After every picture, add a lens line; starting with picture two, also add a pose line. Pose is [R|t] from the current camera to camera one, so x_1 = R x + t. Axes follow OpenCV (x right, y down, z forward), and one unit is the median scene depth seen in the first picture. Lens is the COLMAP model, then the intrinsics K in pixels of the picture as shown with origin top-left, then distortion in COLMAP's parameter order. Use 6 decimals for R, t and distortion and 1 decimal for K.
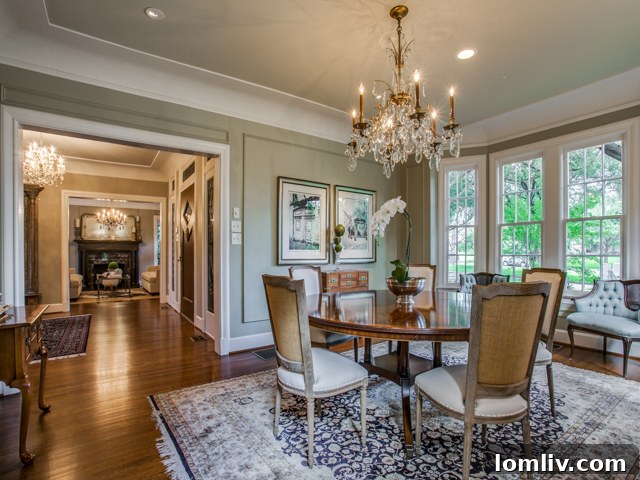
lens RADIAL K [[328.0, 0, 320.7], [0, 328.0, 247.1], [0, 0, 1]] dist [-0.030561, 0.001224]
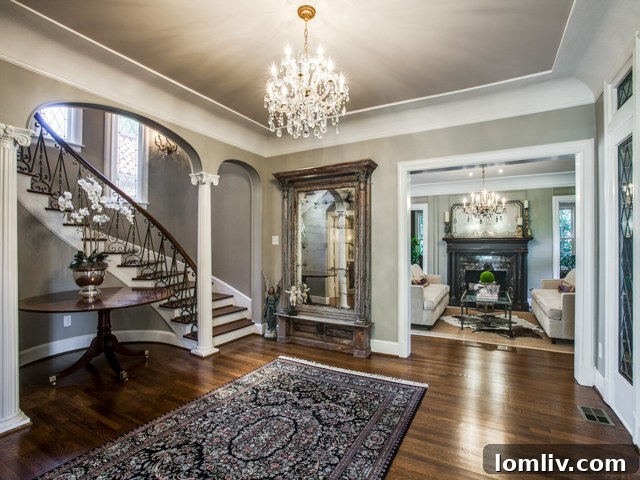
lens RADIAL K [[328.0, 0, 320.7], [0, 328.0, 247.1], [0, 0, 1]] dist [-0.030561, 0.001224]
pose [[0.469360, 0.006230, -0.882985, -0.193434], [0.011087, 0.999855, 0.012948, -0.014088], [0.882937, -0.015867, 0.469223, 0.351316]]
